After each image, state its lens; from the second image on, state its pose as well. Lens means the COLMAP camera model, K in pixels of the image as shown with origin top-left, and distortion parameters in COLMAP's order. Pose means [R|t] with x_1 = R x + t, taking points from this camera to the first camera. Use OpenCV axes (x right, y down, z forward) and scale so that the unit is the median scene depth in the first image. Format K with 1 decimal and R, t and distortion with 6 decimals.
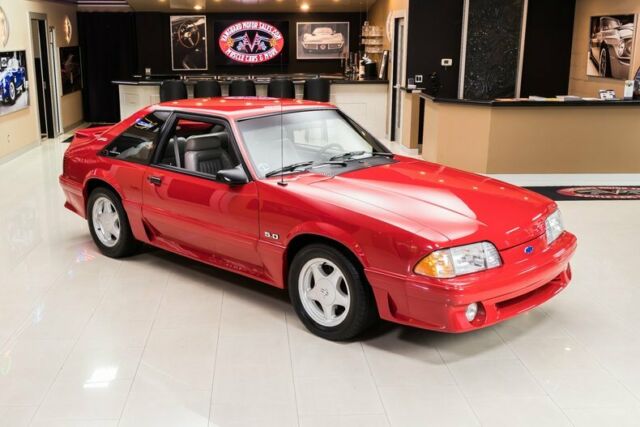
lens RADIAL K [[741.4, 0, 278.5], [0, 741.4, 214.7], [0, 0, 1]] dist [0.008476, 0.022345]
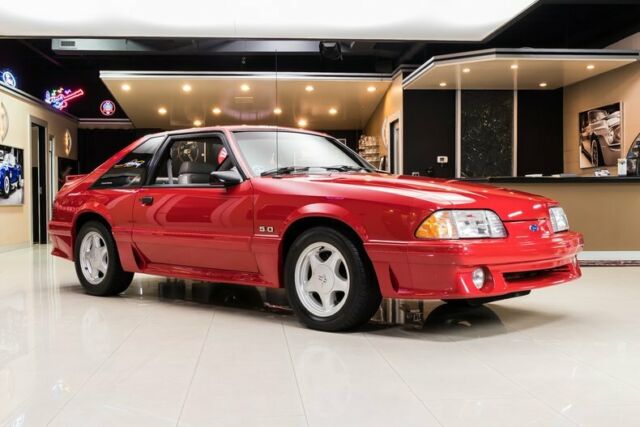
lens RADIAL K [[753.0, 0, 297.5], [0, 753.0, 210.1], [0, 0, 1]] dist [0.005578, 0.014737]
pose [[0.999664, -0.001908, 0.025849, 0.002548], [0.007694, 0.974171, -0.225679, 0.099139], [-0.024751, 0.225802, 0.973859, 0.021421]]
